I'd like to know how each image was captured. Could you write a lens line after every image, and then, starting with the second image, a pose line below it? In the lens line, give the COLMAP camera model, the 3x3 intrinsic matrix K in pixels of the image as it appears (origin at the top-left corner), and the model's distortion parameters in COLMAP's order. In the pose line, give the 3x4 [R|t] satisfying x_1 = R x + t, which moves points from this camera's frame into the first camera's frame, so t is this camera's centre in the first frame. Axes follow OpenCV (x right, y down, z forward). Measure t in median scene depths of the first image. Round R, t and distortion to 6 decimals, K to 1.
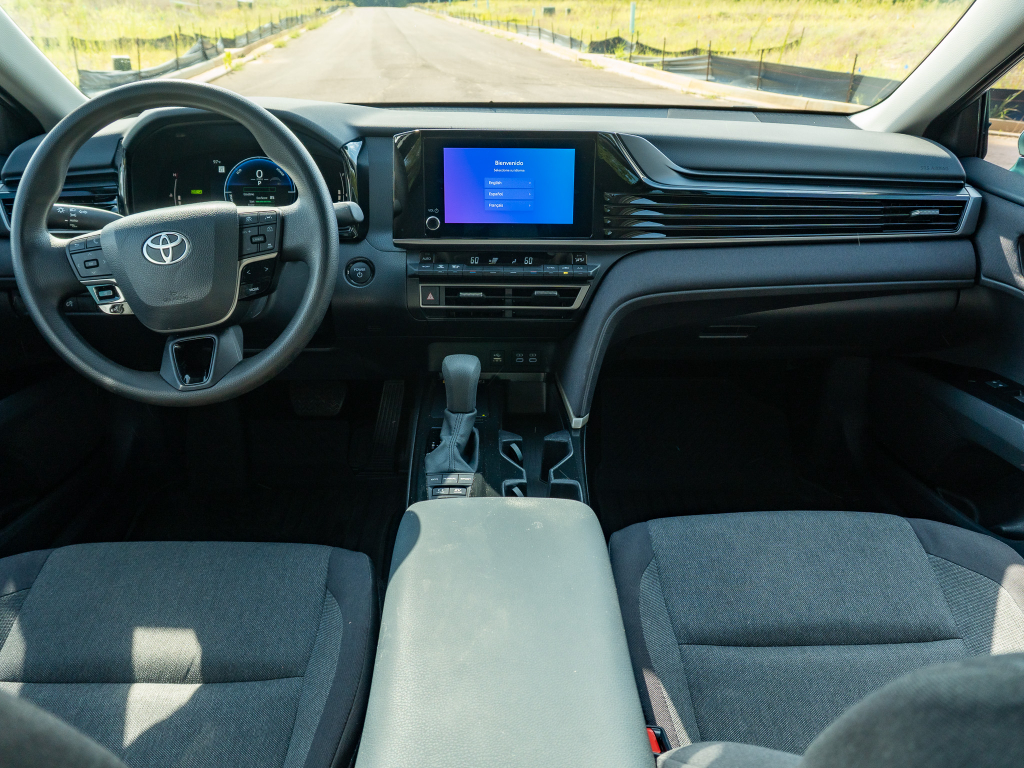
lens RADIAL K [[797.7, 0, 535.6], [0, 797.7, 392.6], [0, 0, 1]] dist [-0.023137, 0.008617]
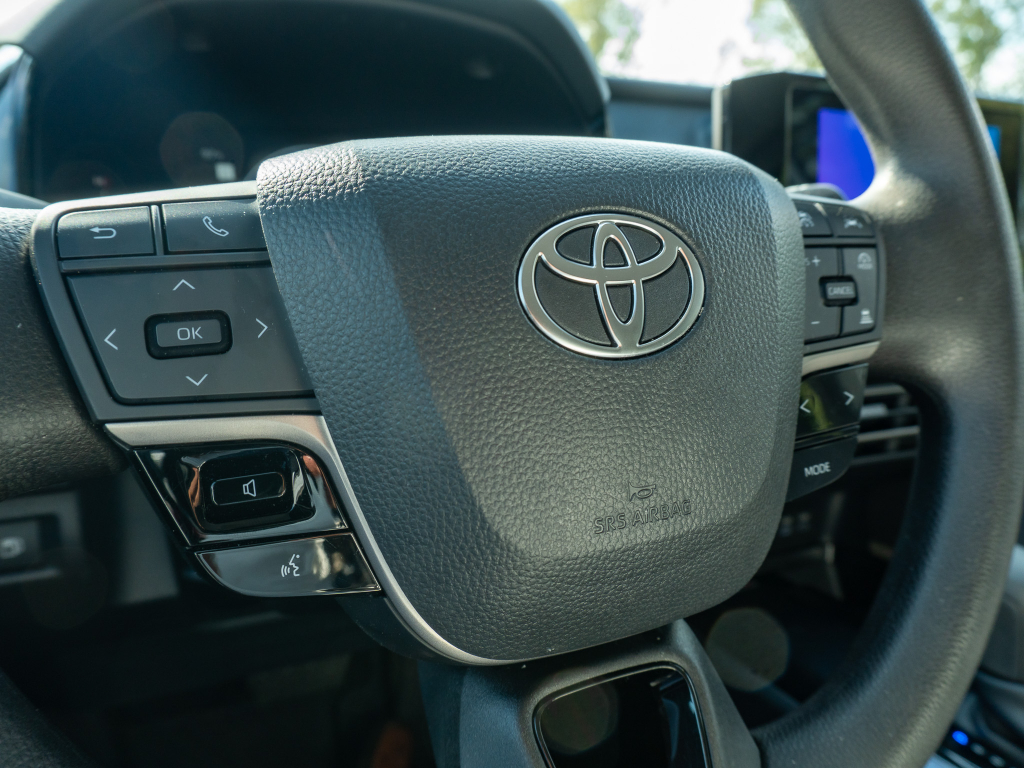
lens RADIAL K [[797.7, 0, 512.7], [0, 797.7, 381.8], [0, 0, 1]] dist [-0.023137, 0.008617]
pose [[0.920209, 0.043386, 0.389014, -0.510053], [0.036179, 0.980156, -0.194897, -0.100936], [-0.389751, 0.193420, 0.900379, 0.724094]]
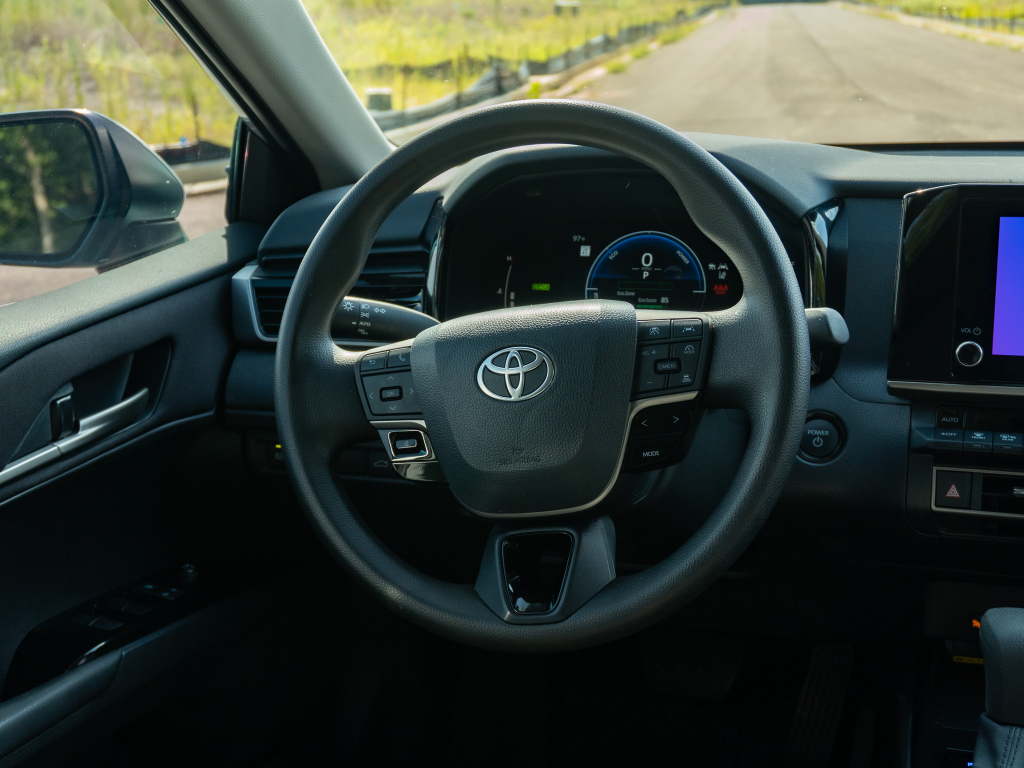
lens RADIAL K [[1446.9, 0, 507.1], [0, 1446.9, 378.2], [0, 0, 1]] dist [-0.006419, 0.000000]
pose [[0.935876, 0.044259, -0.349538, -0.087291], [-0.112731, 0.977542, -0.178057, 0.009852], [0.333807, 0.206043, 0.919847, 0.017681]]
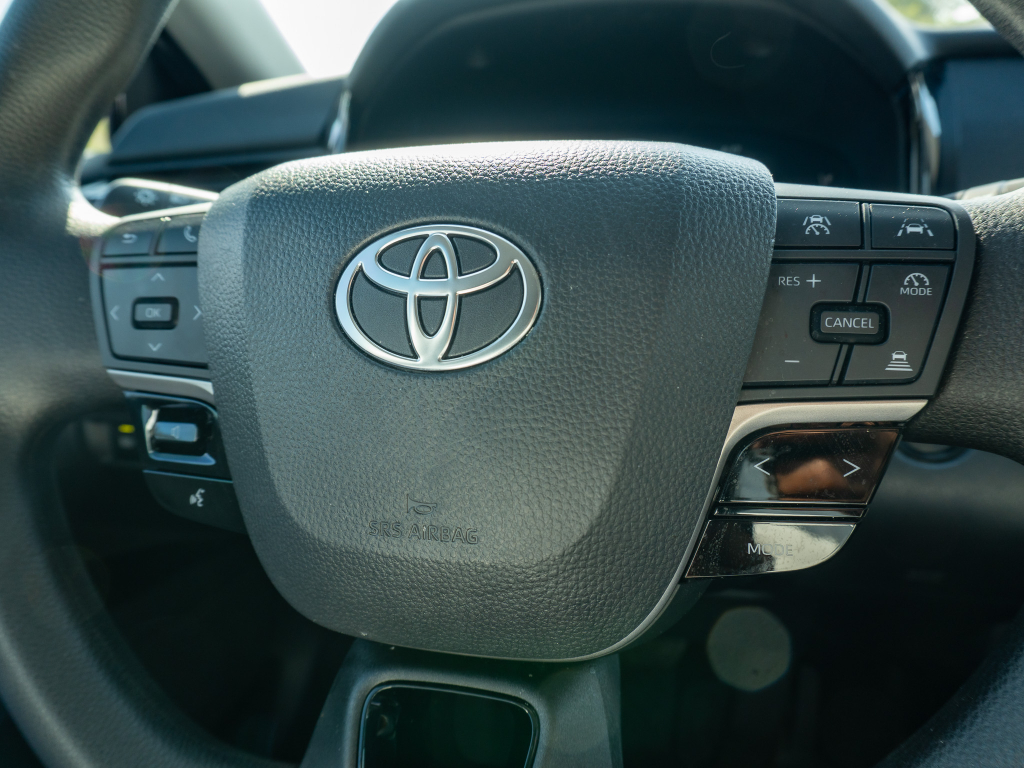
lens RADIAL K [[797.7, 0, 509.6], [0, 797.7, 388.2], [0, 0, 1]] dist [-0.023137, 0.008617]
pose [[0.943256, 0.176886, -0.281031, -0.336557], [-0.213201, 0.971442, -0.104147, -0.123475], [0.254583, 0.158153, 0.954031, 0.709099]]
